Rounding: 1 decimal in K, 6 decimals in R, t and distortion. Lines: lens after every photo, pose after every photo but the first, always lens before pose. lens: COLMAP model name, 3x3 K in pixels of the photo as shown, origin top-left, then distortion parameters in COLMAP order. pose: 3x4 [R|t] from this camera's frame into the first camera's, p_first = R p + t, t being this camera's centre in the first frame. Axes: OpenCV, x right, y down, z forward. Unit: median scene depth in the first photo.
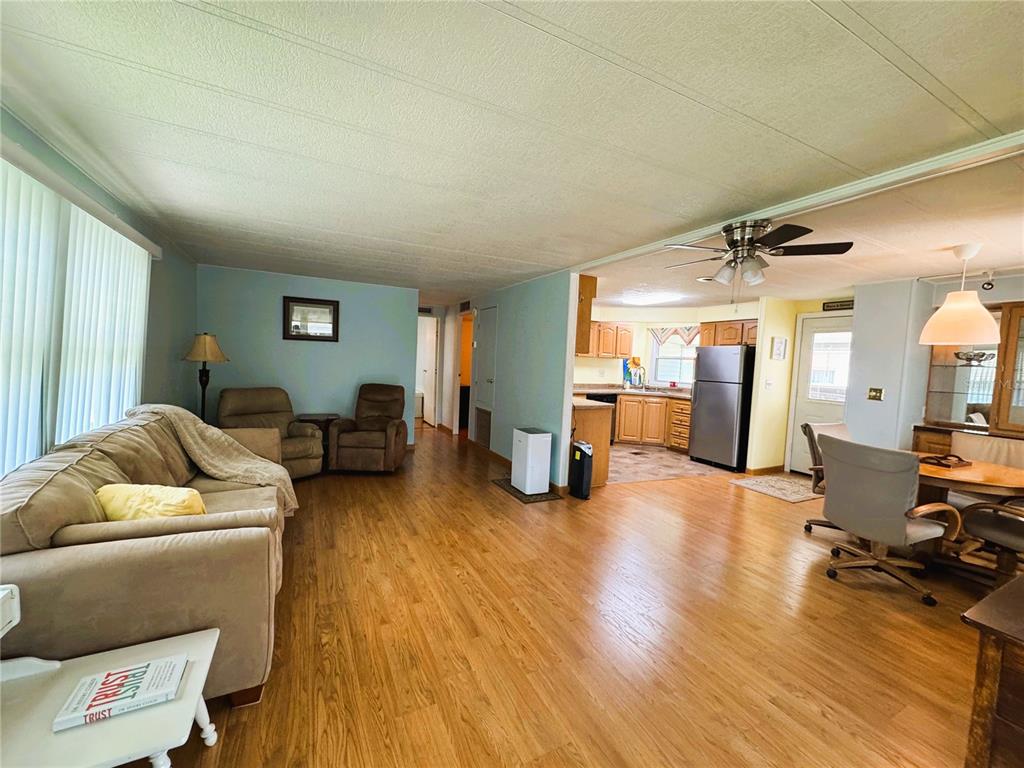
lens RADIAL K [[410.2, 0, 514.5], [0, 410.2, 381.6], [0, 0, 1]] dist [-0.004793, 0.000658]
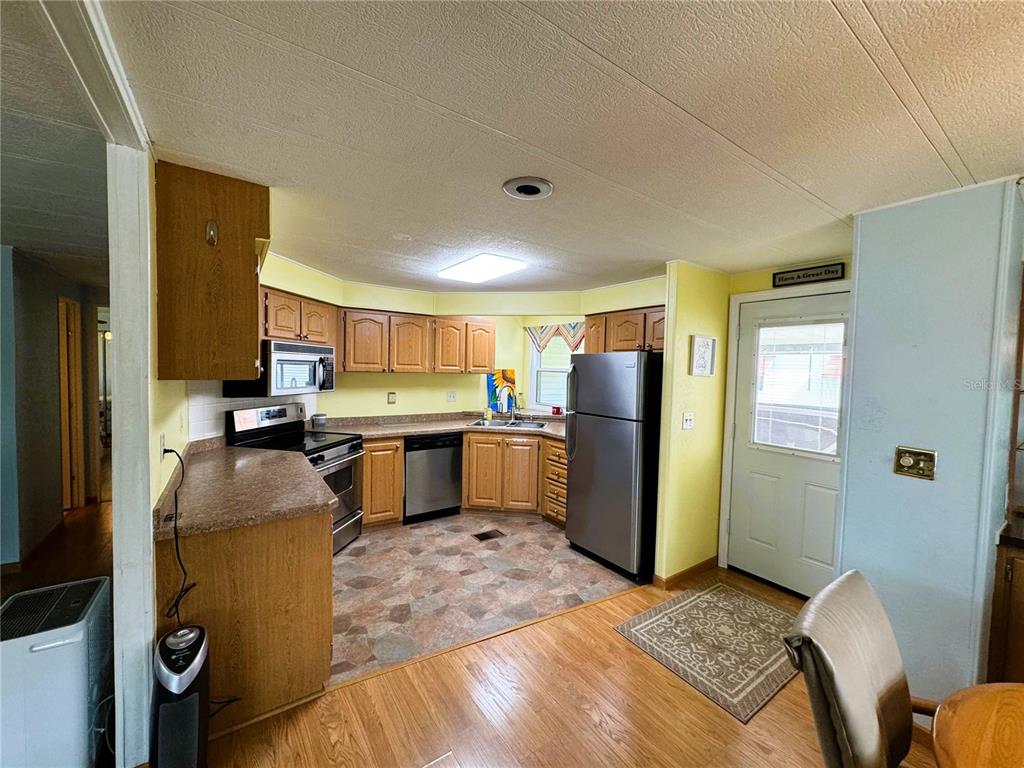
lens RADIAL K [[410.2, 0, 513.5], [0, 410.2, 383.0], [0, 0, 1]] dist [-0.004793, 0.000658]
pose [[0.990710, -0.027892, 0.133097, 0.264351], [0.029339, 0.999530, -0.008916, -0.038843], [-0.132786, 0.012738, 0.991063, 0.403126]]
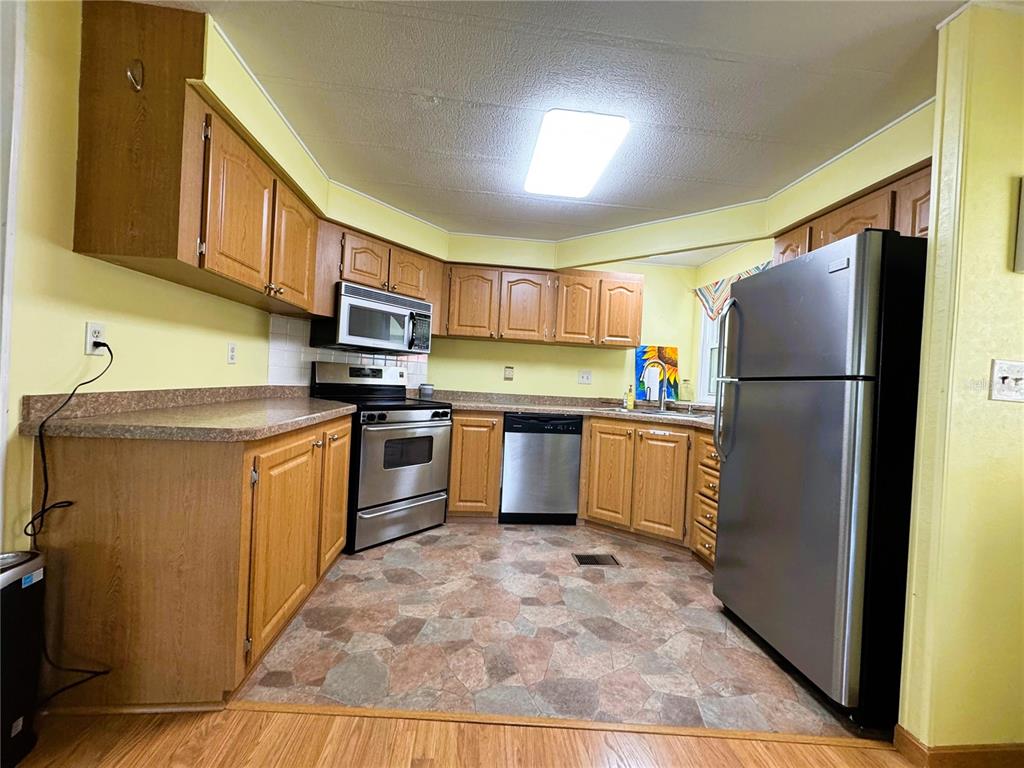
lens RADIAL K [[410.2, 0, 509.8], [0, 410.2, 383.2], [0, 0, 1]] dist [-0.004793, 0.000658]
pose [[0.929469, 0.003624, -0.368881, 0.372216], [-0.028469, 0.997674, -0.061934, 0.025672], [0.367799, 0.068068, 0.927411, 0.571759]]
